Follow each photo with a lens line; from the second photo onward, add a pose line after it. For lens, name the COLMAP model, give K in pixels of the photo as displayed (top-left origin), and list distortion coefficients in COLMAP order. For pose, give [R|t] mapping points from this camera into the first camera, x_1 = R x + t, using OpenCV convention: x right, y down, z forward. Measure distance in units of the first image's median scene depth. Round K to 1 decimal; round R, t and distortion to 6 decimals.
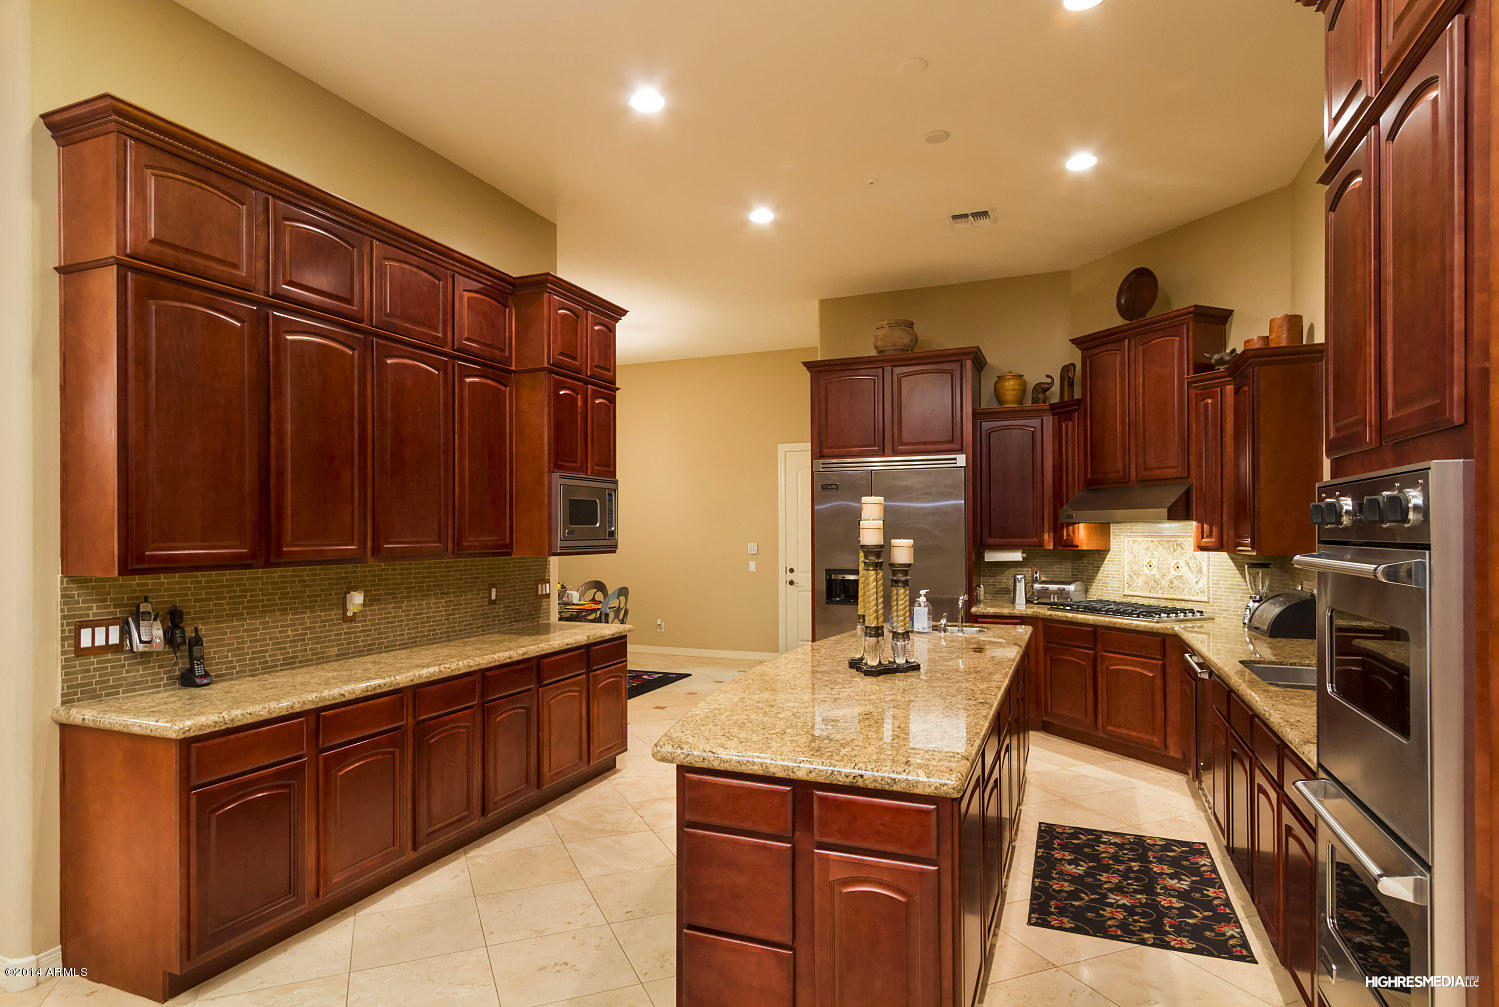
lens RADIAL K [[855.3, 0, 745.3], [0, 855.3, 520.6], [0, 0, 1]] dist [0.012661, -0.000115]
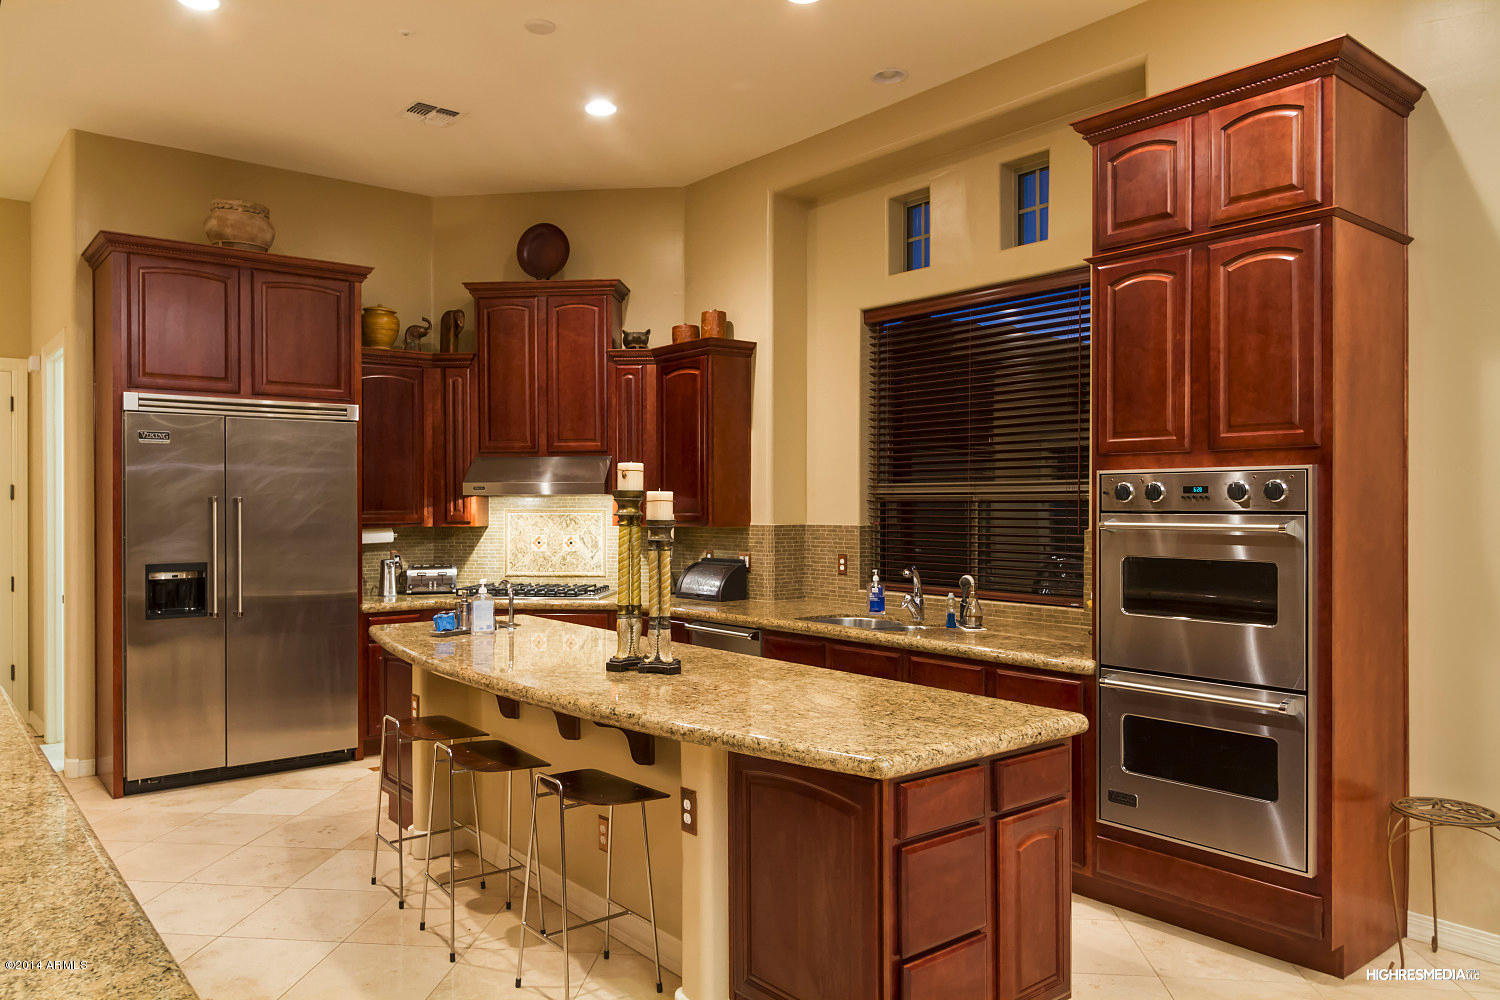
lens RADIAL K [[1048.8, 0, 750.0], [0, 1048.8, 500.0], [0, 0, 1]] dist [-0.001849, -0.001650]
pose [[0.454338, 0.006526, 0.890805, -0.421631], [-0.009883, 0.999949, -0.002285, 0.006239], [-0.890775, -0.007765, 0.454379, 0.262431]]
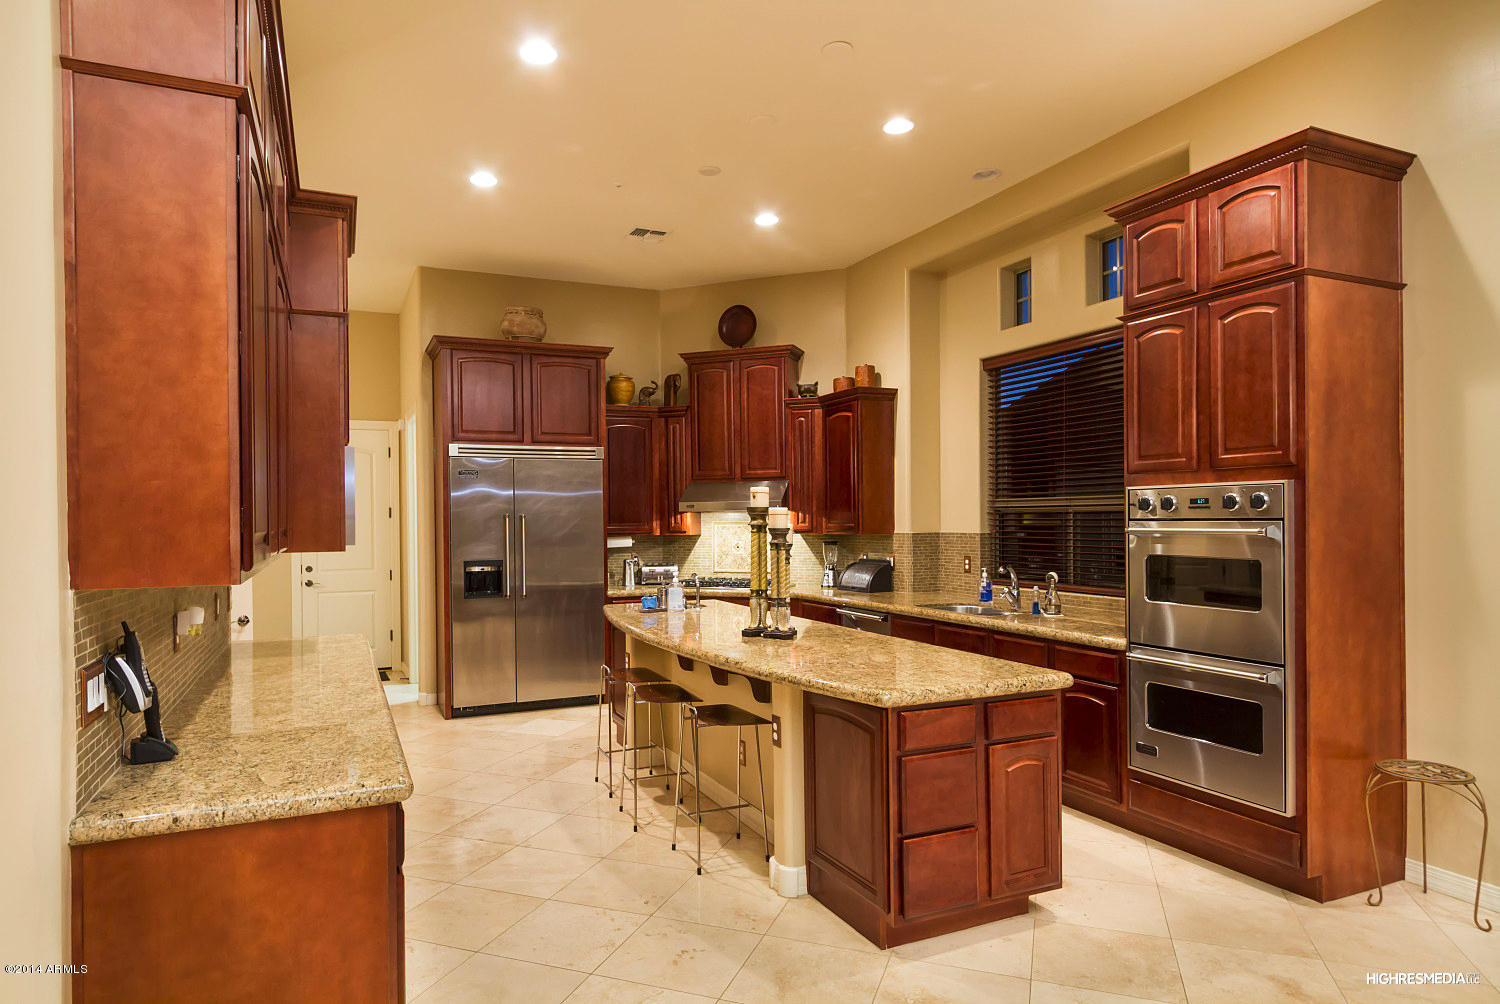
lens RADIAL K [[891.9, 0, 751.7], [0, 891.9, 516.2], [0, 0, 1]] dist [-0.001586, -0.002115]
pose [[0.661756, -0.000204, 0.749719, -0.454187], [-0.000878, 0.999999, 0.001047, 0.006583], [-0.749719, -0.001351, 0.661755, 0.129662]]
